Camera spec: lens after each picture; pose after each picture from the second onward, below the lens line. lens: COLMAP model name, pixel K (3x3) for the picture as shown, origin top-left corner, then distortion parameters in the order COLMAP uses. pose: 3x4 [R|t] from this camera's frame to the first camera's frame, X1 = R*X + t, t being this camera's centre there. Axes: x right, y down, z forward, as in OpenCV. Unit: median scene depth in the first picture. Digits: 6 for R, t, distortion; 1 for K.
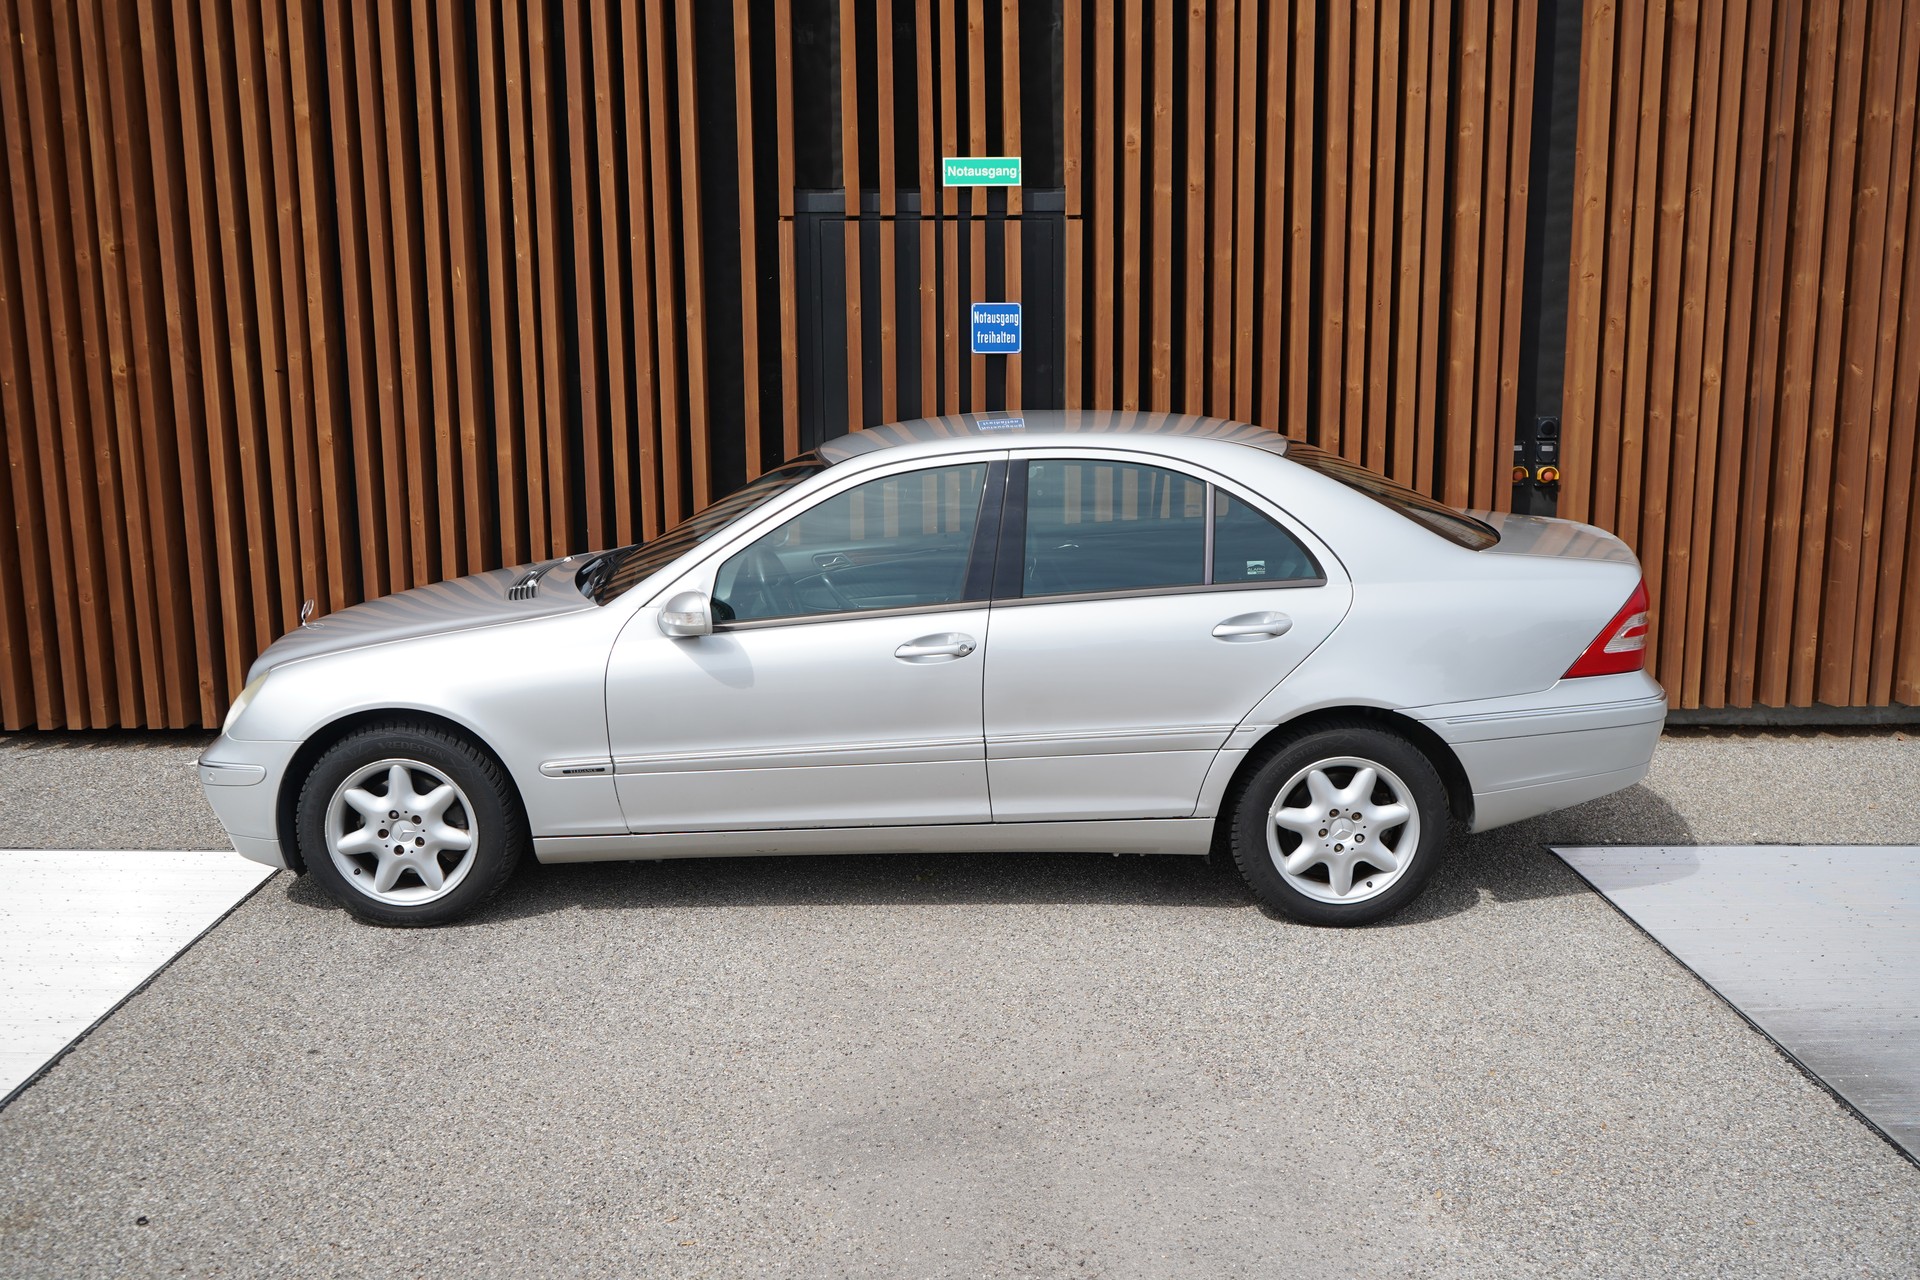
lens RADIAL K [[1700.5, 0, 961.9], [0, 1700.5, 642.1], [0, 0, 1]] dist [-0.015439, 0.006212]
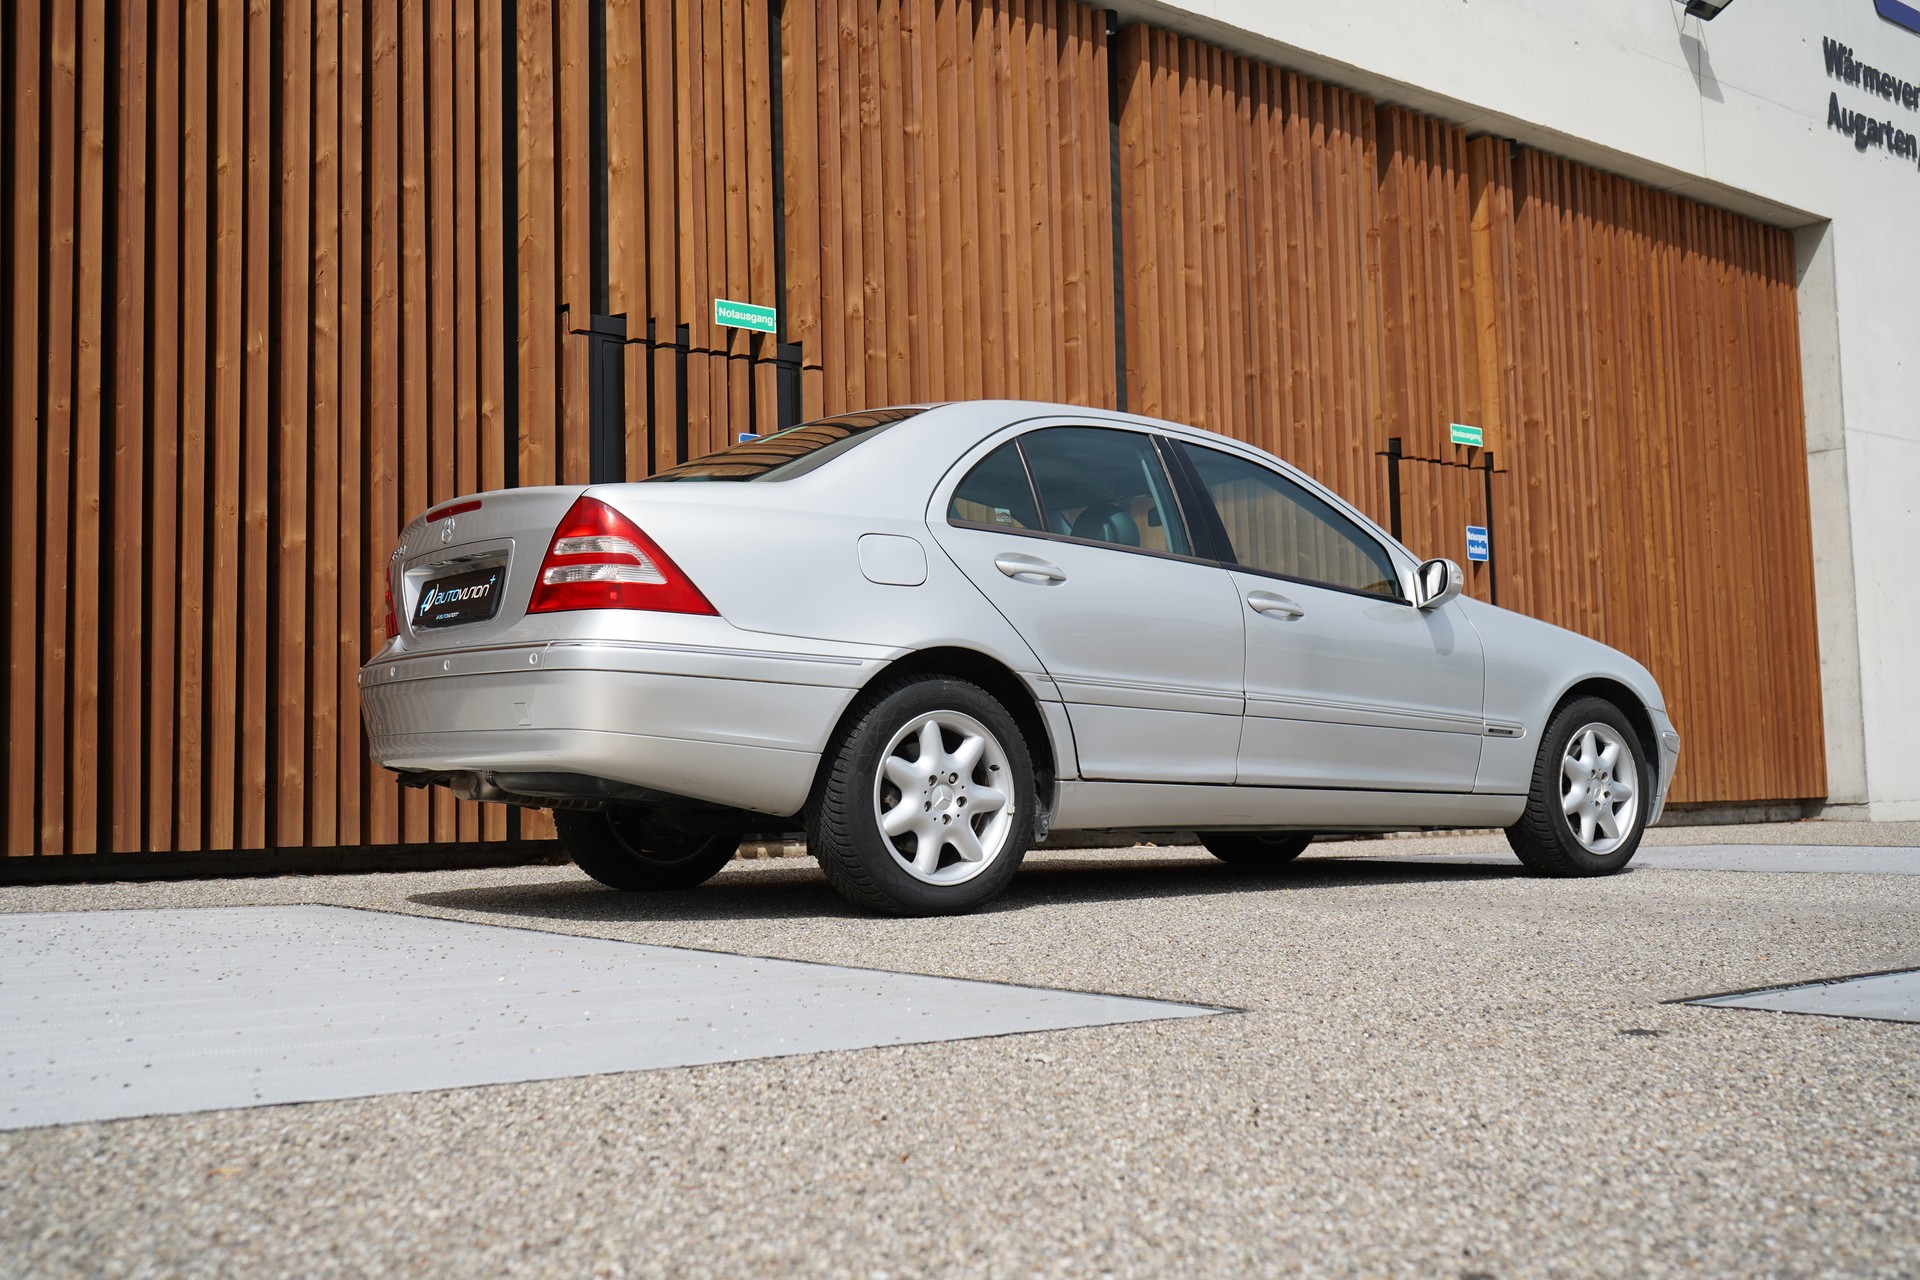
lens RADIAL K [[1923.4, 0, 959.7], [0, 1923.4, 643.1], [0, 0, 1]] dist [-0.011864, 0.030196]
pose [[0.795877, 0.038678, 0.604222, -0.613661], [0.118321, 0.968780, -0.217866, 0.209462], [-0.593785, 0.244887, 0.766453, 0.027669]]
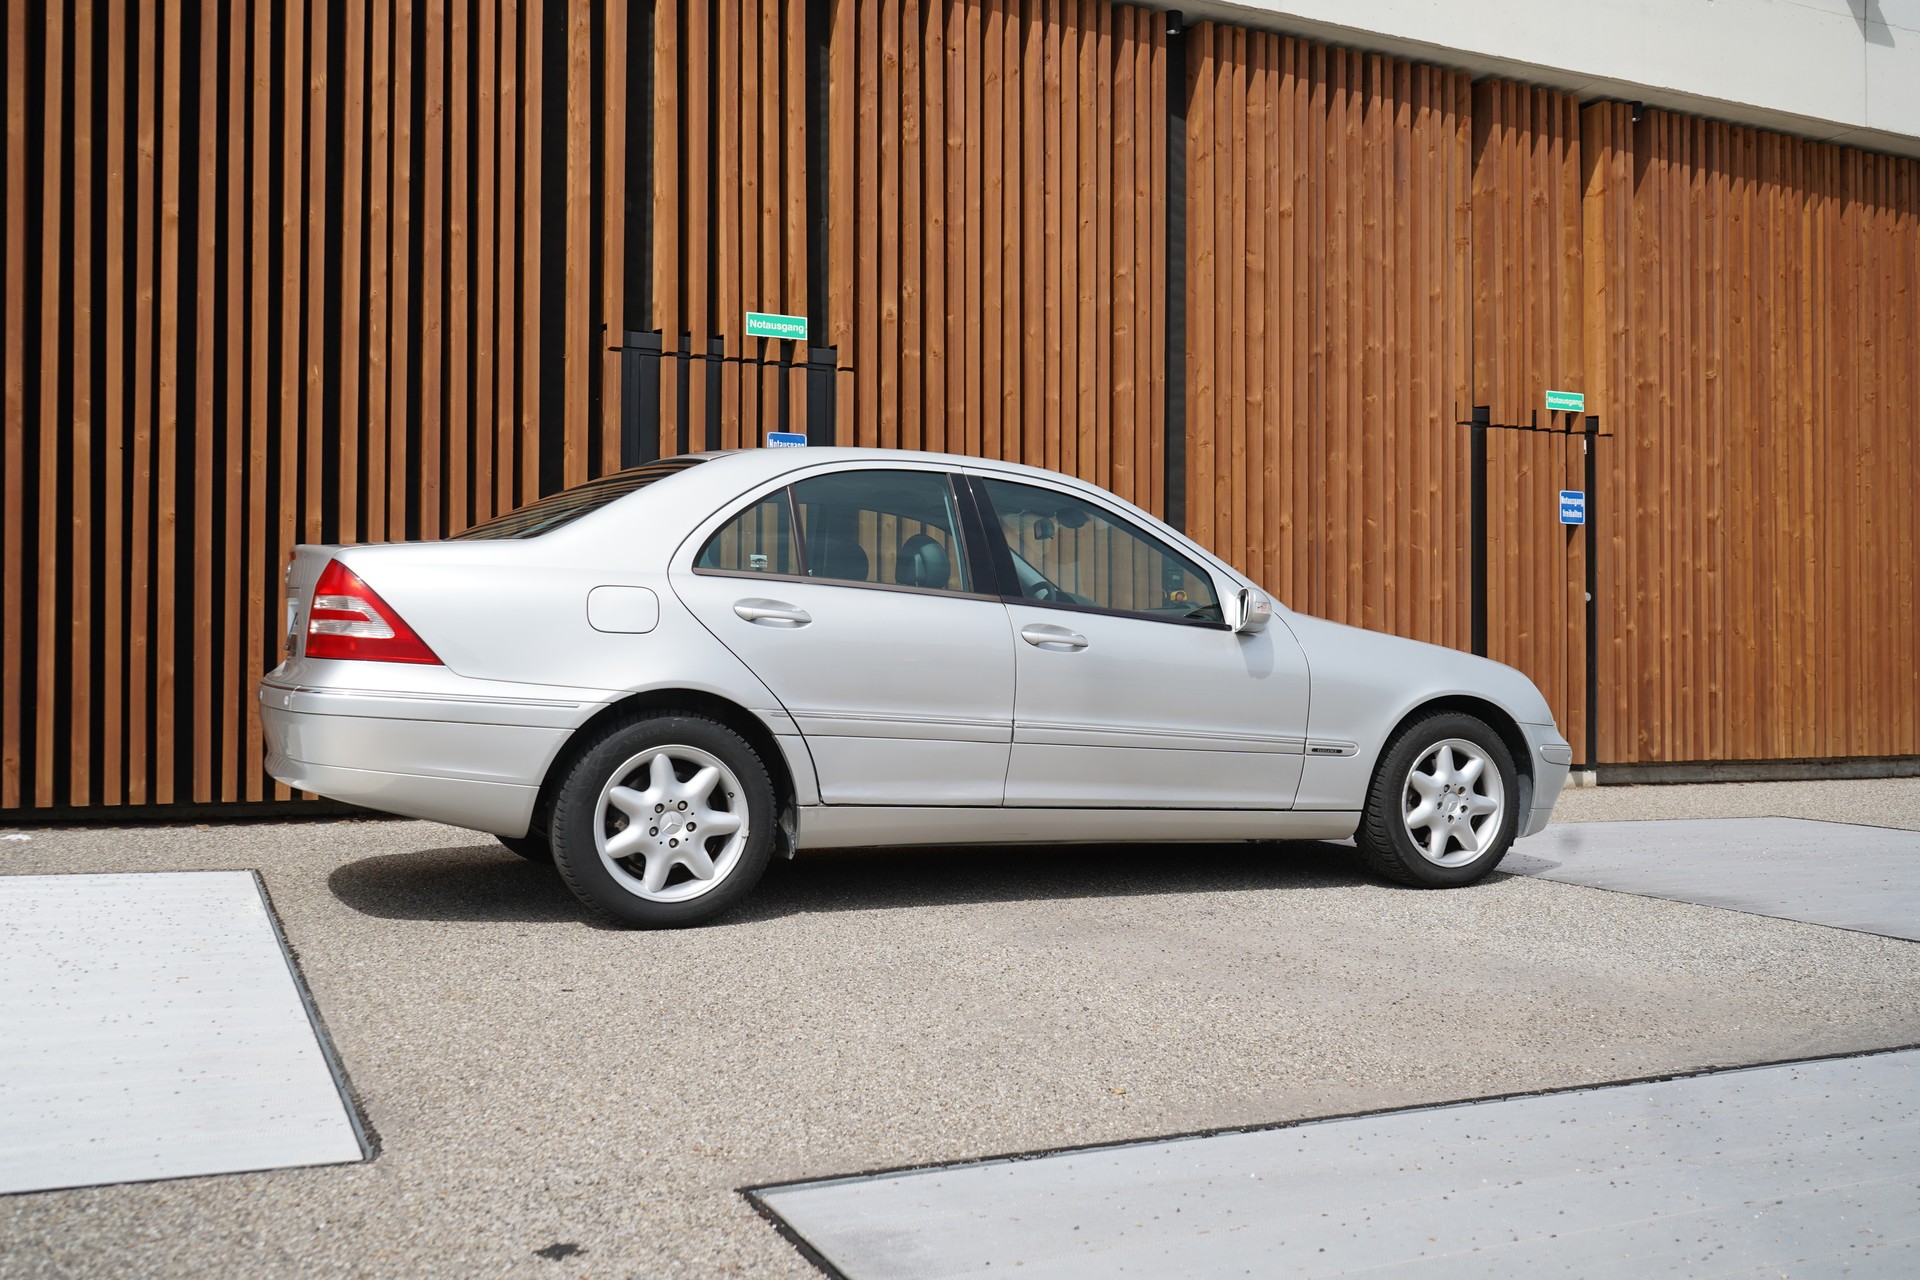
lens RADIAL K [[1700.5, 0, 961.9], [0, 1700.5, 642.1], [0, 0, 1]] dist [-0.015439, 0.006212]
pose [[0.913211, 0.017087, 0.407129, -0.357431], [0.058856, 0.983113, -0.173278, 0.162920], [-0.403215, 0.182201, 0.896784, -0.100513]]
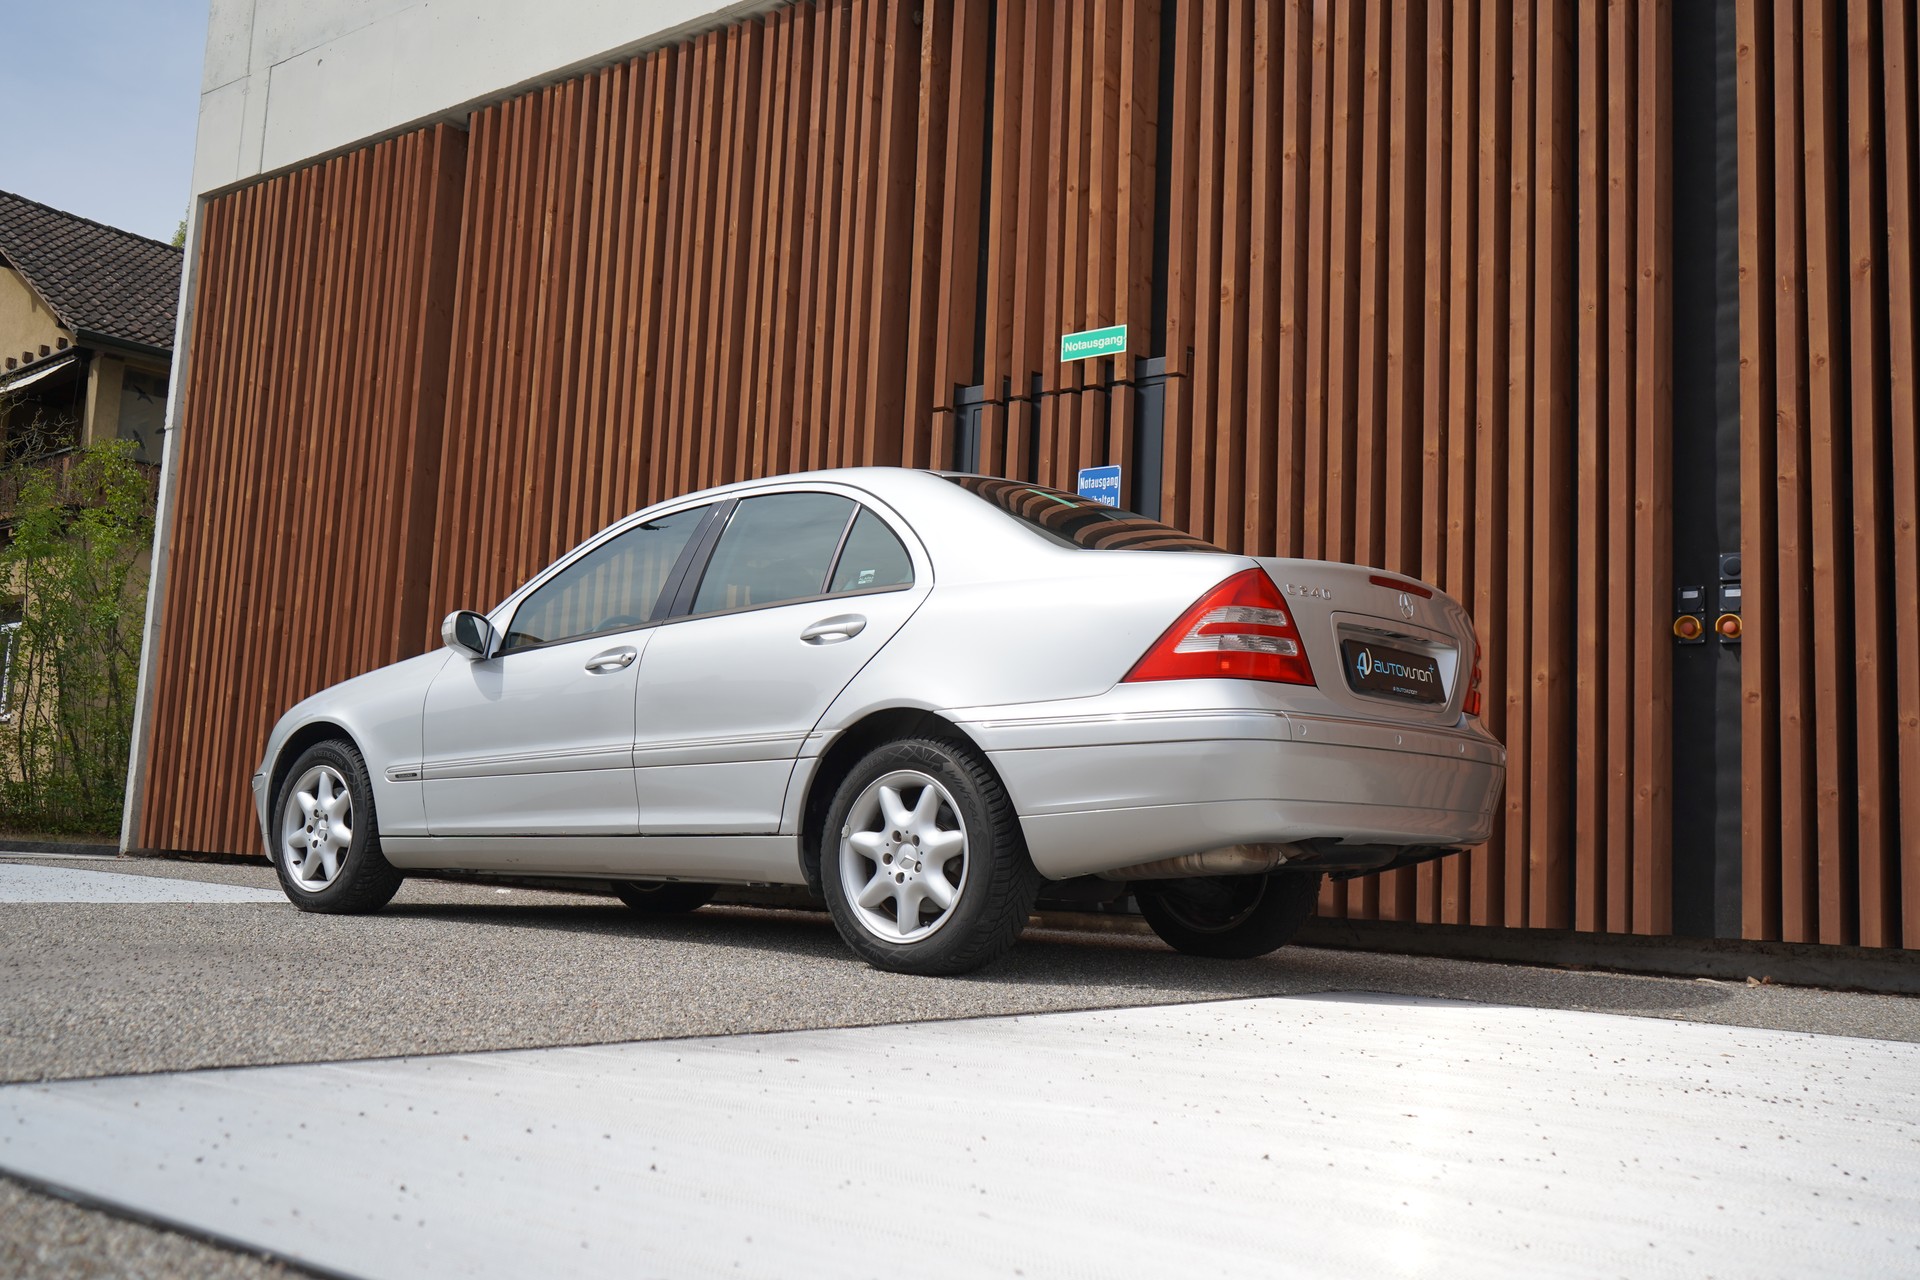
lens RADIAL K [[1808.2, 0, 964.9], [0, 1808.2, 635.7], [0, 0, 1]] dist [0.012157, 0.002502]
pose [[0.776152, -0.038122, -0.629392, 0.621788], [-0.157289, 0.954911, -0.251804, 0.171238], [0.610613, 0.294434, 0.735160, 0.214581]]
